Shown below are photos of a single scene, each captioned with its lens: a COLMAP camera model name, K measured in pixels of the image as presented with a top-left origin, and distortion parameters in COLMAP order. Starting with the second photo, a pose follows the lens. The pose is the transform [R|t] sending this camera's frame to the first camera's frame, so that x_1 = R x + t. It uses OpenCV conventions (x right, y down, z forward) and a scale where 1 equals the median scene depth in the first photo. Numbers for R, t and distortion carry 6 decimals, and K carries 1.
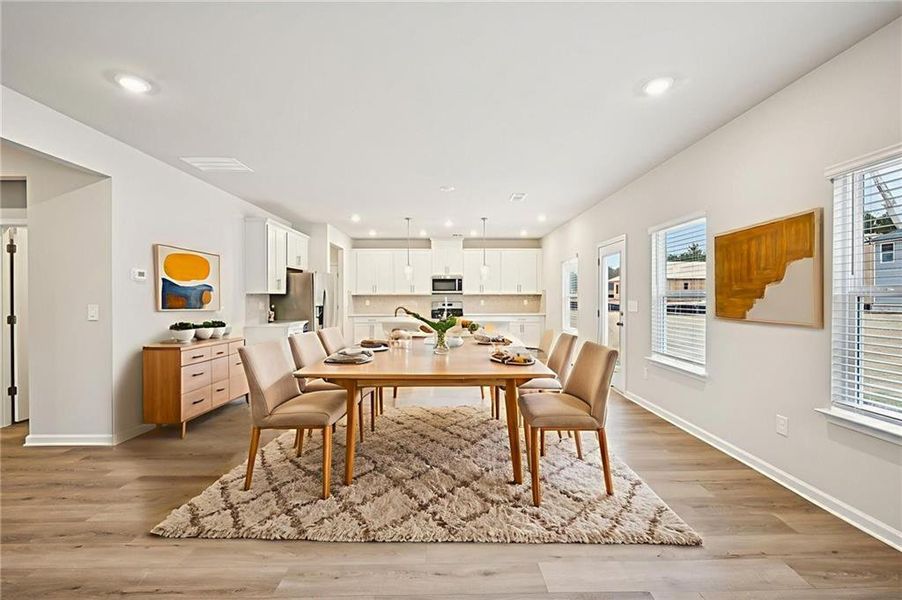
lens RADIAL K [[365.5, 0, 452.0], [0, 365.5, 299.5], [0, 0, 1]] dist [-0.002491, -0.000103]
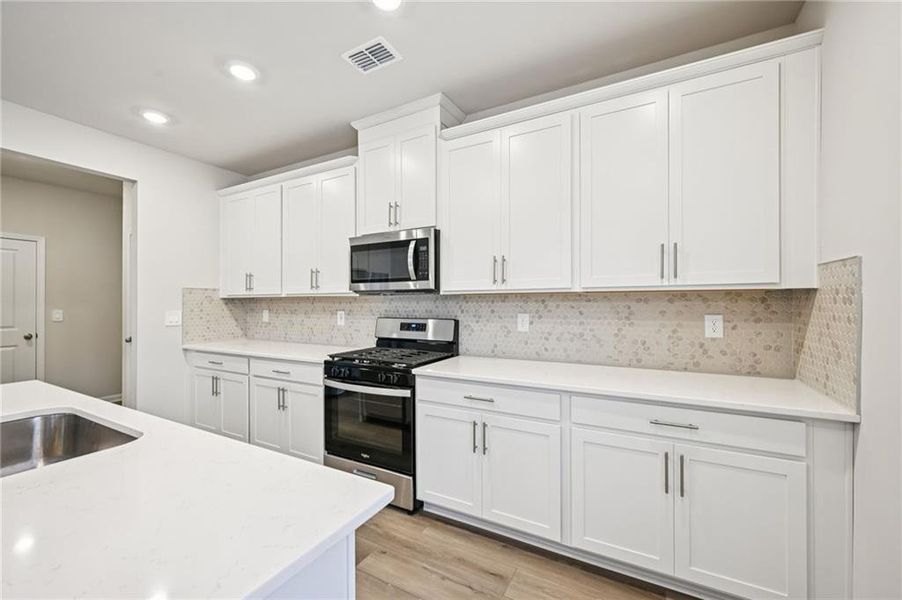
lens RADIAL K [[365.5, 0, 450.9], [0, 365.5, 300.2], [0, 0, 1]] dist [-0.002491, -0.000103]
pose [[0.868233, -0.003406, -0.496145, 0.179134], [0.000669, 0.999984, -0.005695, -0.006936], [0.496156, 0.004613, 0.868221, 0.762086]]
